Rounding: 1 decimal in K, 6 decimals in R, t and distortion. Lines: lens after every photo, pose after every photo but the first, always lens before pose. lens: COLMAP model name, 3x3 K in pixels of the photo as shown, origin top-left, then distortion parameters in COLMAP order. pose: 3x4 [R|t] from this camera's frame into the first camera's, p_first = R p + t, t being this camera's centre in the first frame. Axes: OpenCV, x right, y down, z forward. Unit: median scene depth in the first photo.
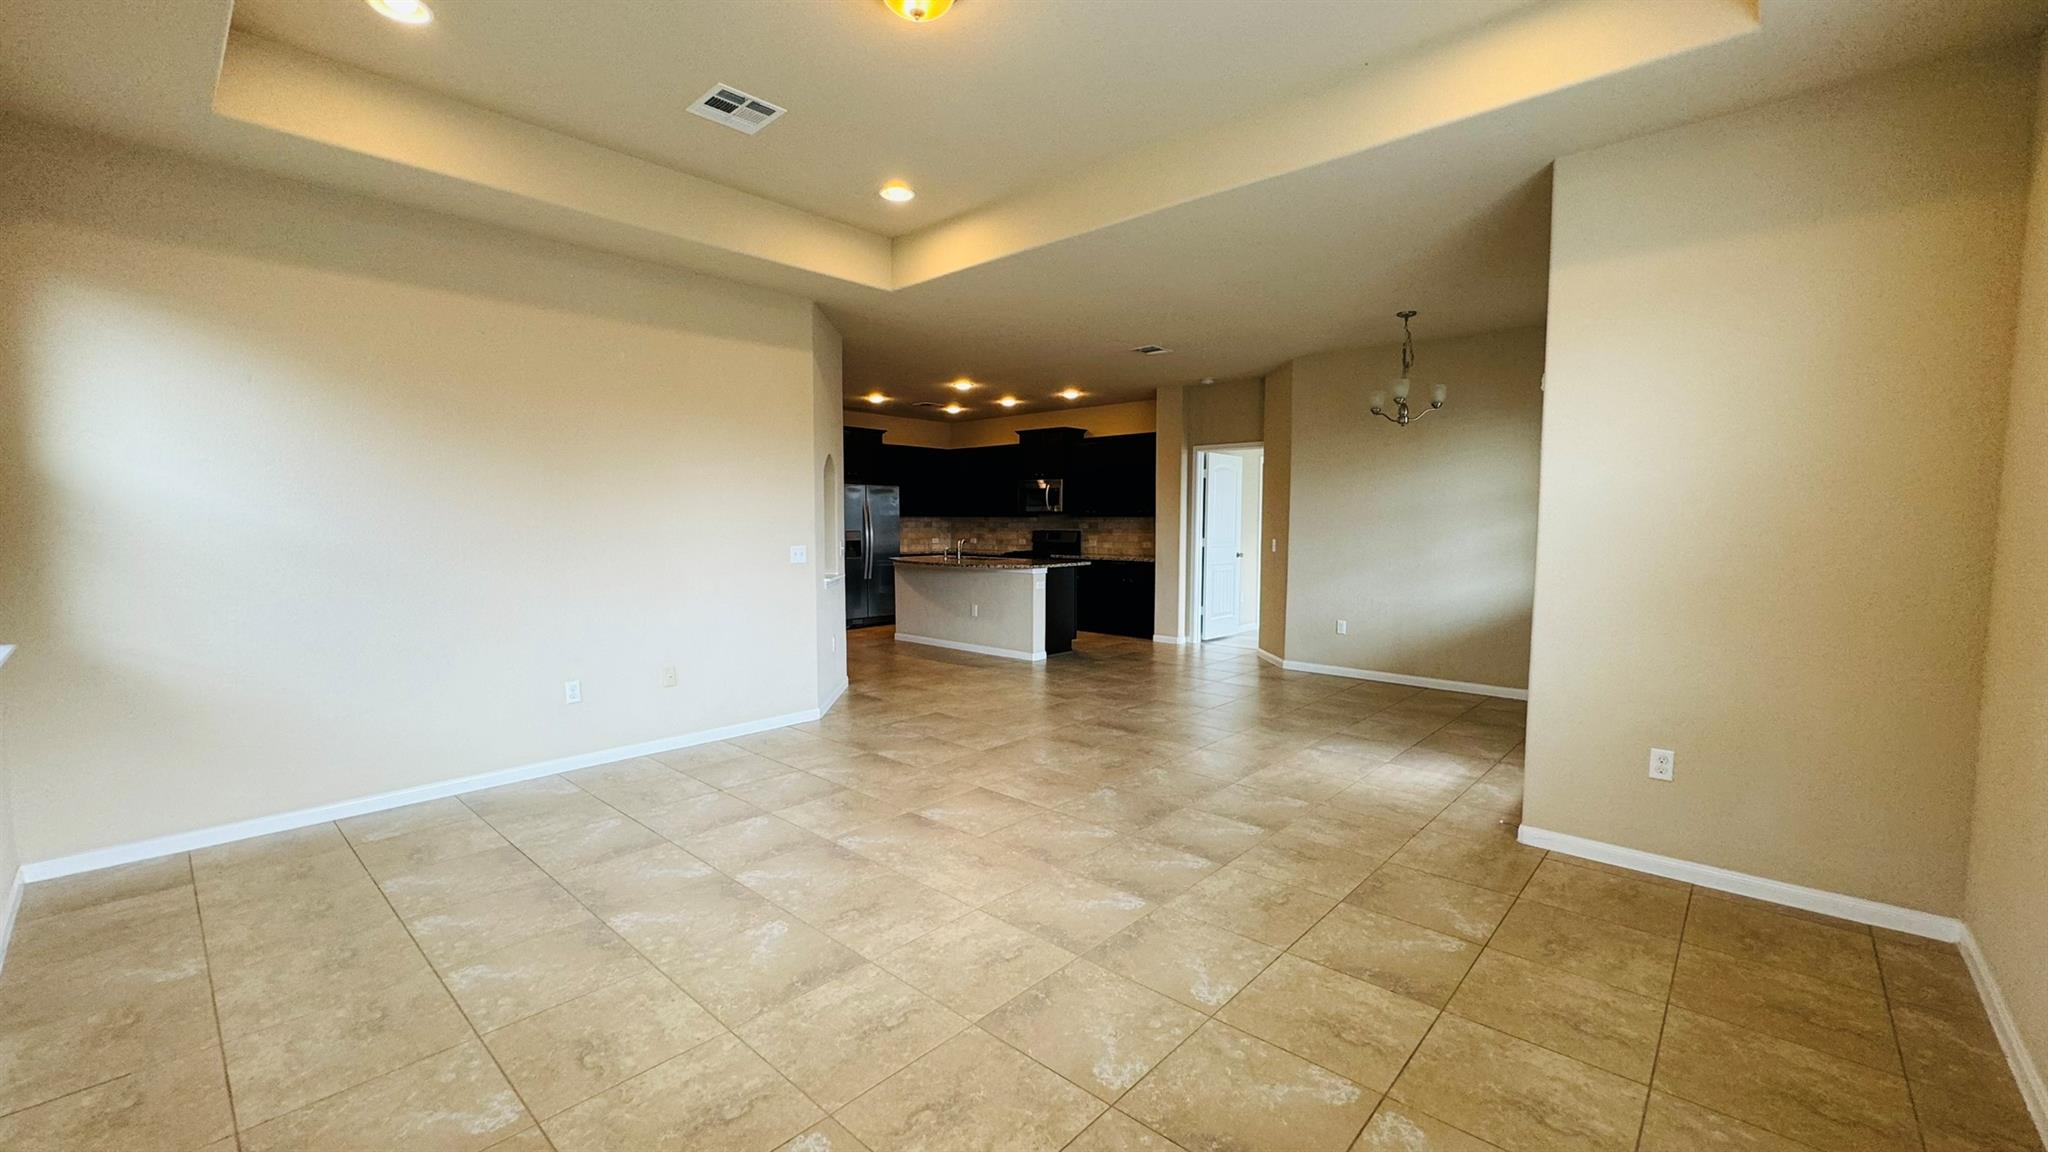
lens RADIAL K [[819.8, 0, 1022.6], [0, 819.8, 578.7], [0, 0, 1]] dist [-0.002018, 0.000583]
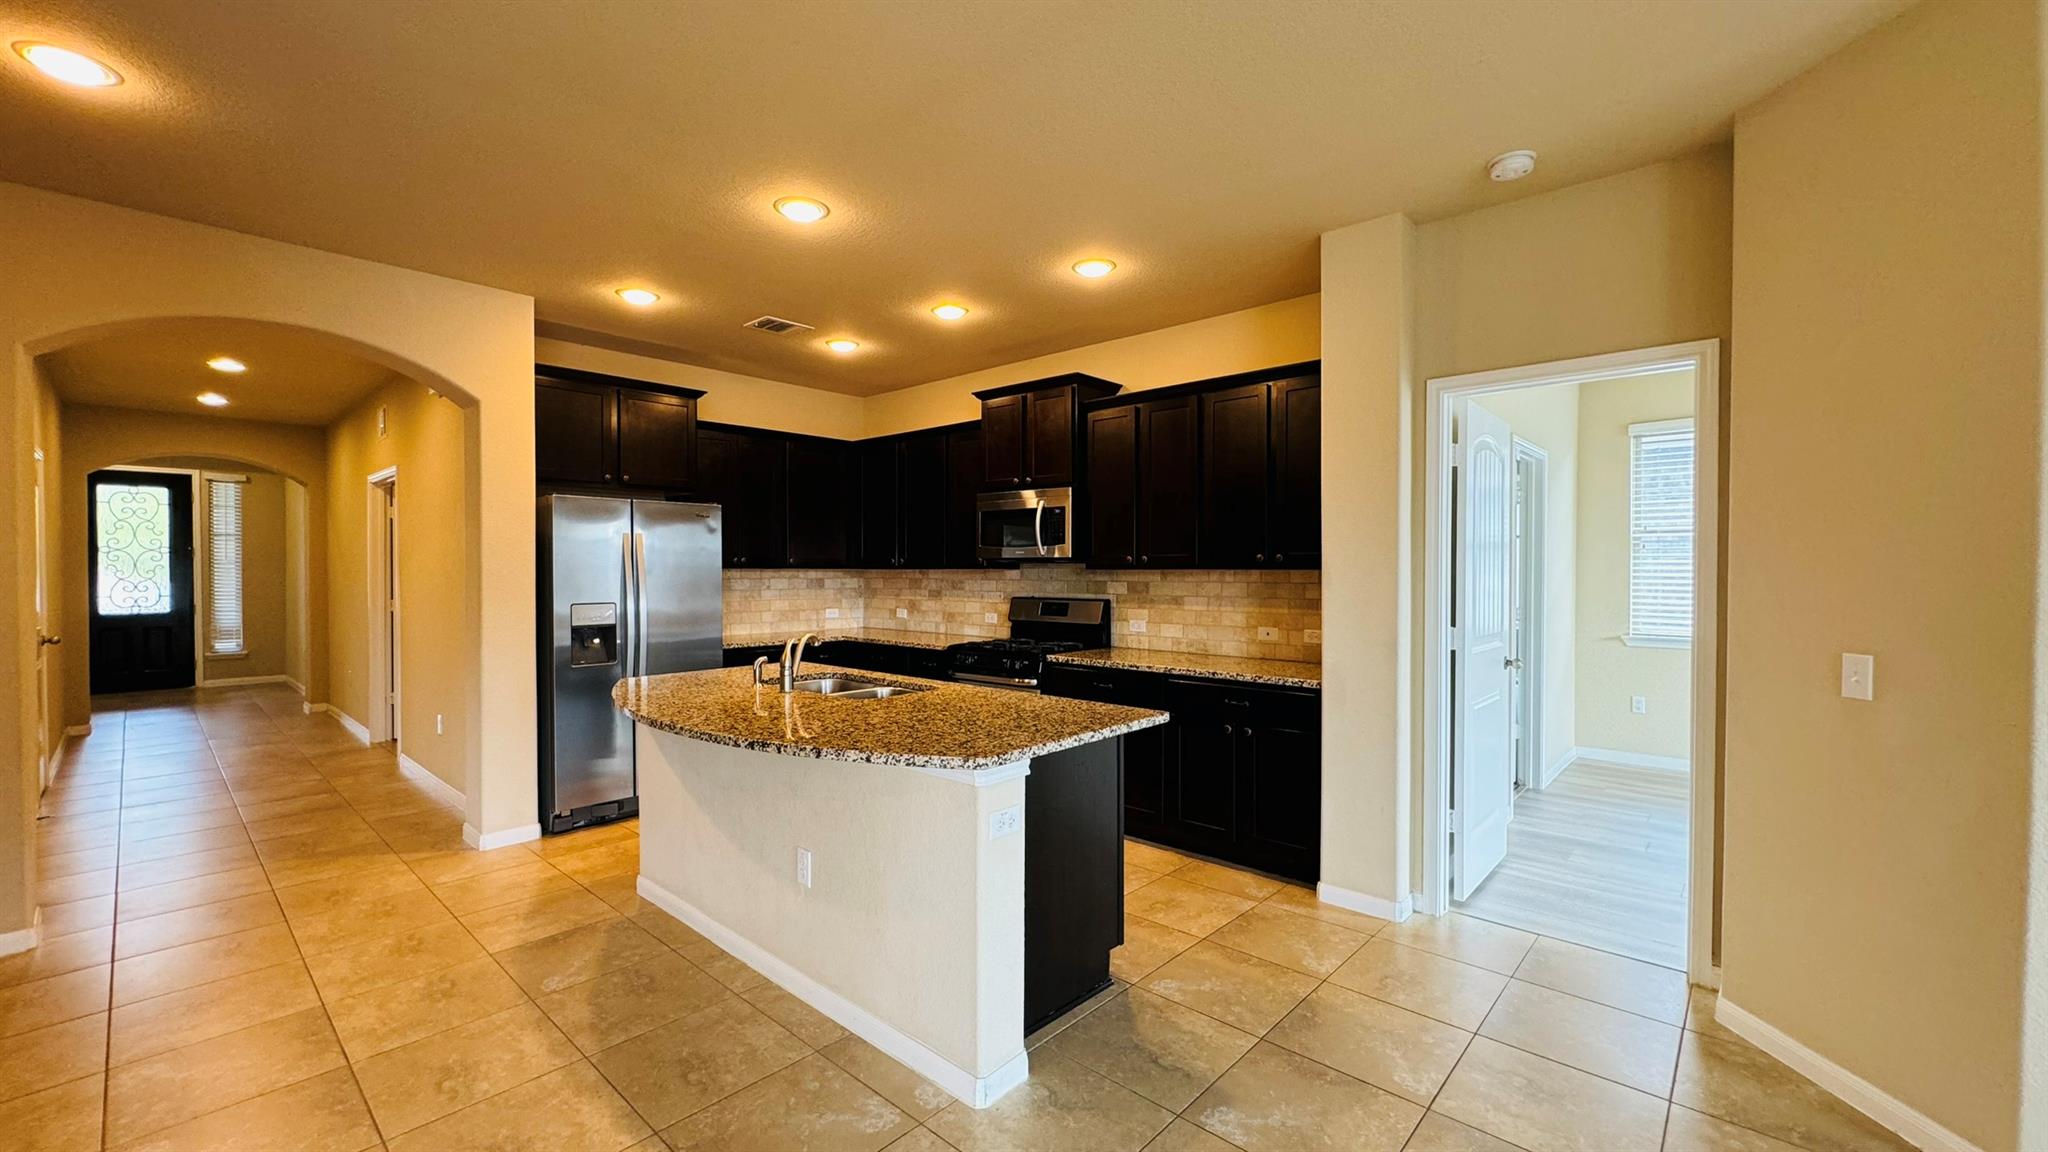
lens RADIAL K [[810.5, 0, 1024.0], [0, 810.5, 576.0], [0, 0, 1]] dist [-0.000272, 0.000079]
pose [[0.999994, -0.003352, 0.001233, 0.021256], [0.003423, 0.998035, -0.062565, -0.043388], [-0.001021, 0.062569, 0.998040, 0.547548]]
